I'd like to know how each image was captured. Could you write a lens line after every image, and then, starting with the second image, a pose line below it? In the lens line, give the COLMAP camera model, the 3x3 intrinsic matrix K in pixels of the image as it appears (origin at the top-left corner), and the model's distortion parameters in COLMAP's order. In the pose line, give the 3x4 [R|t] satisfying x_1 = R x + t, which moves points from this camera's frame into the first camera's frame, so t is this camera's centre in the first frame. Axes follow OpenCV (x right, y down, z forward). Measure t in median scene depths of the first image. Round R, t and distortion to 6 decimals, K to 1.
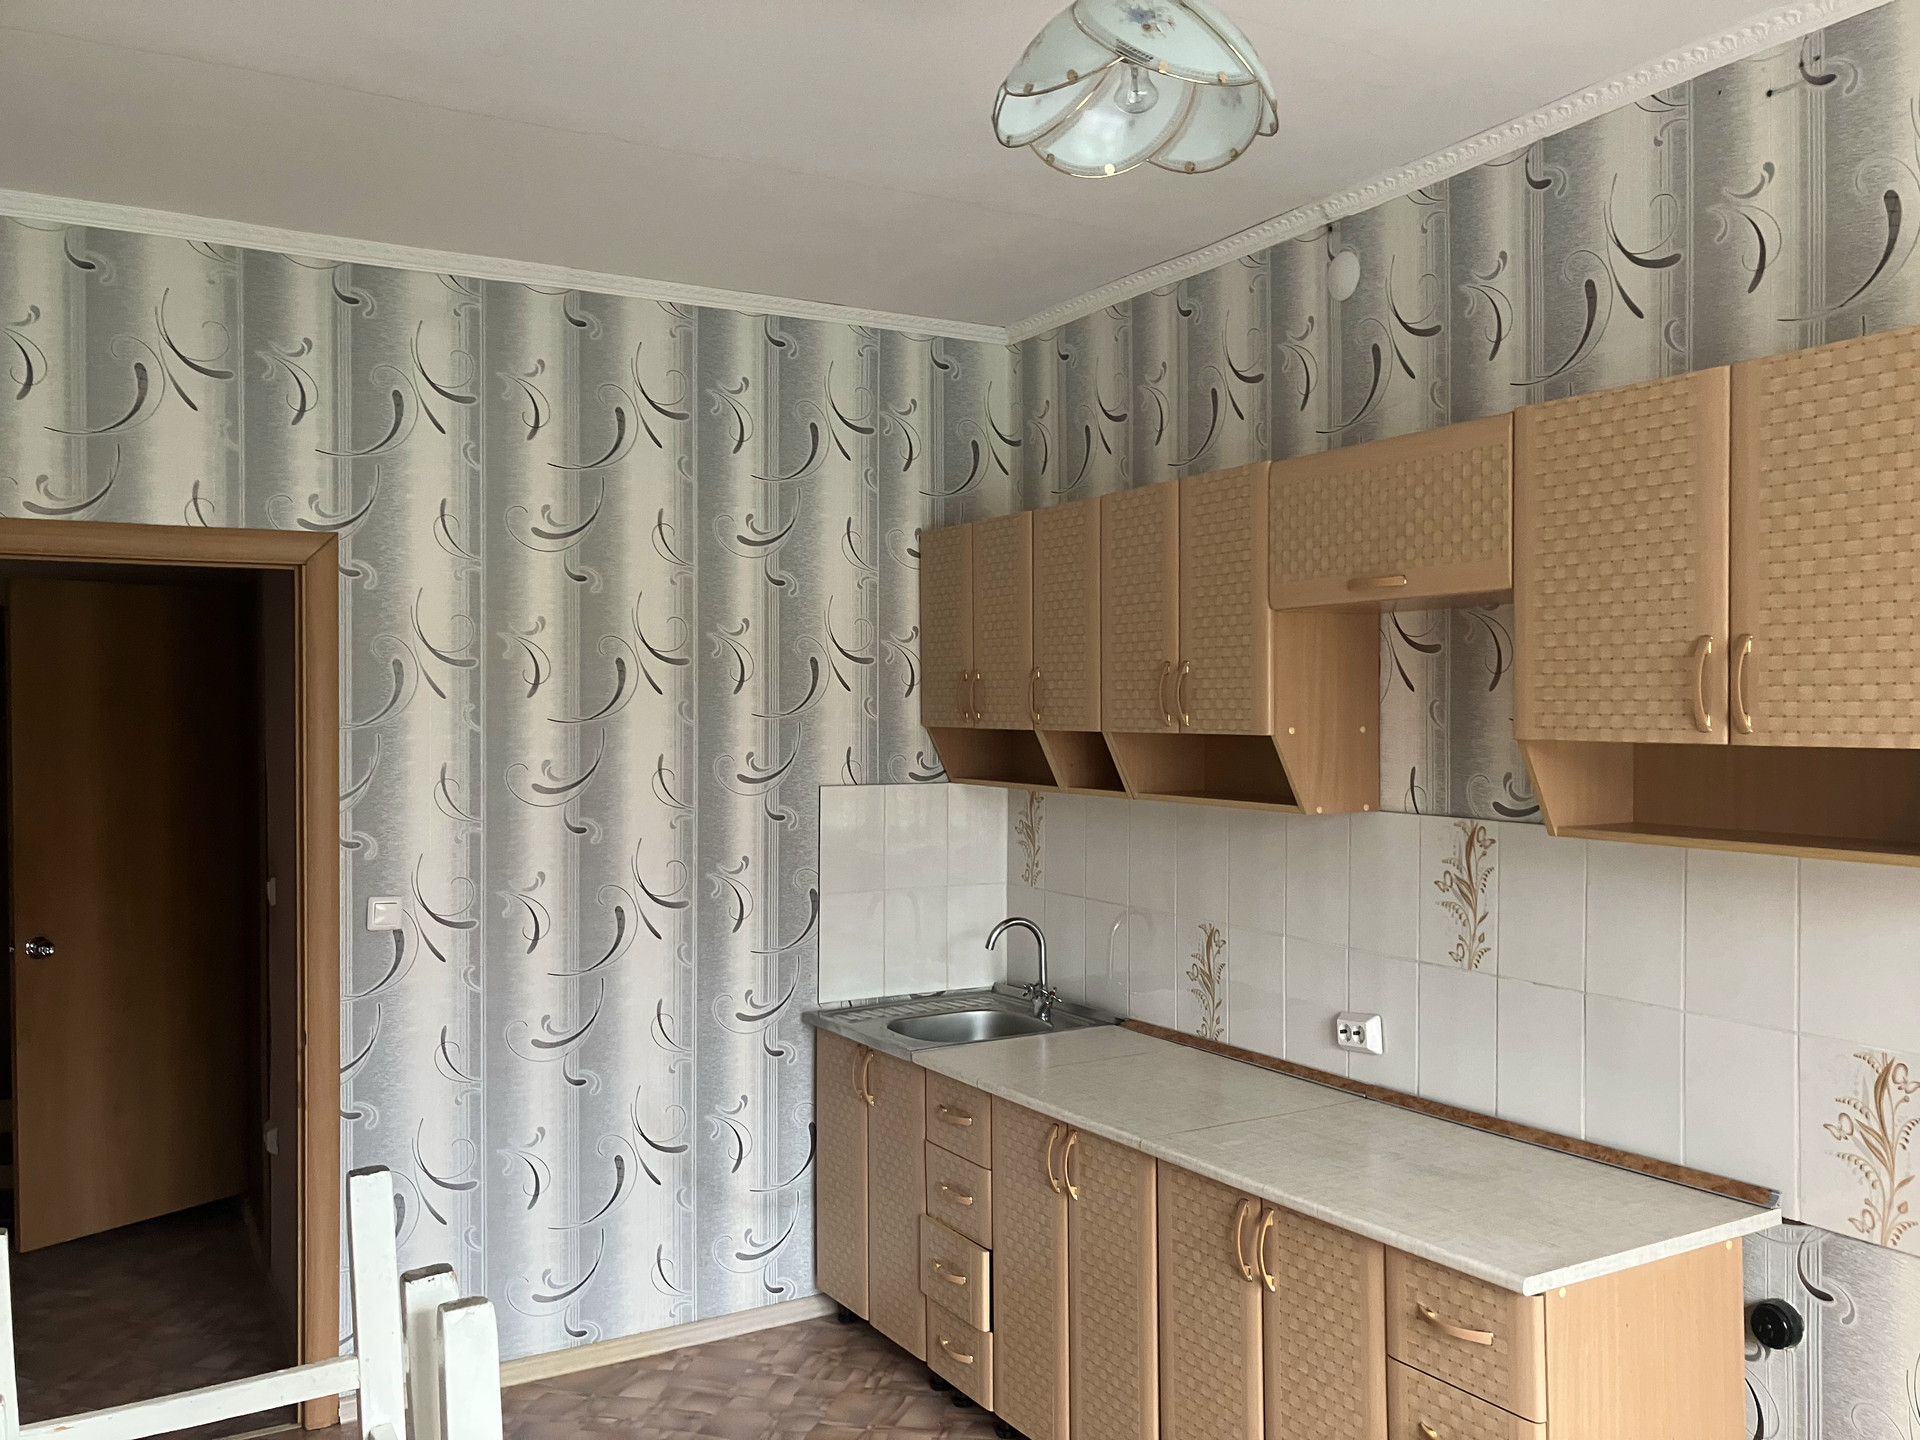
lens RADIAL K [[1587.0, 0, 960.0], [0, 1587.0, 720.0], [0, 0, 1]] dist [0.010156, -0.002111]
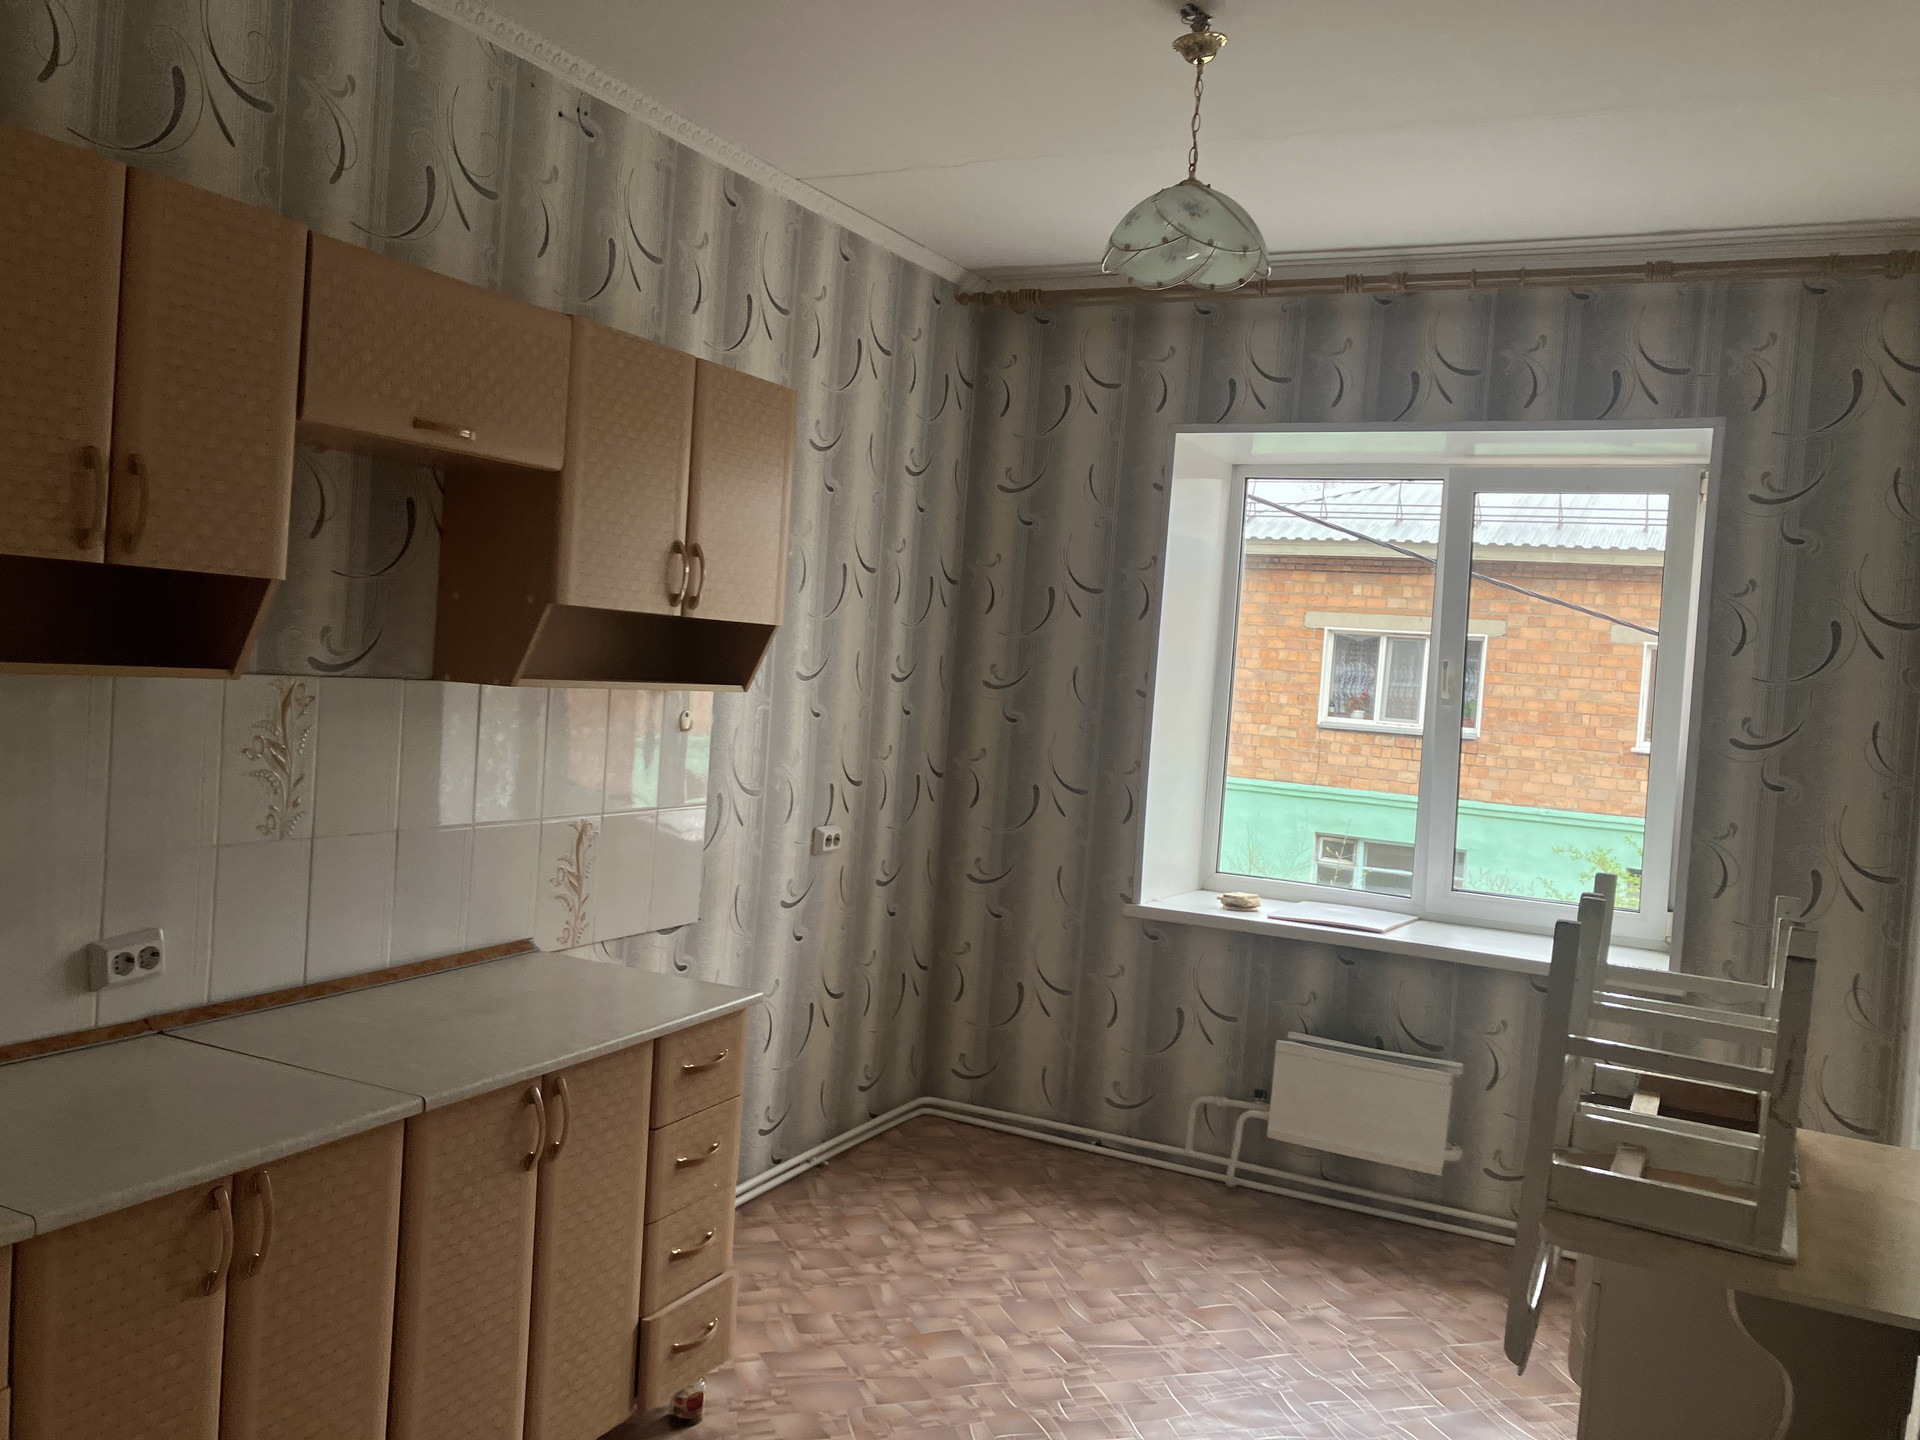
lens RADIAL K [[1587.0, 0, 960.0], [0, 1587.0, 720.0], [0, 0, 1]] dist [0.010156, -0.002111]
pose [[-0.541598, -0.065319, 0.838096, -0.674644], [-0.061259, 0.997393, 0.038147, 0.029317], [-0.838403, -0.030681, -0.544187, 1.195528]]
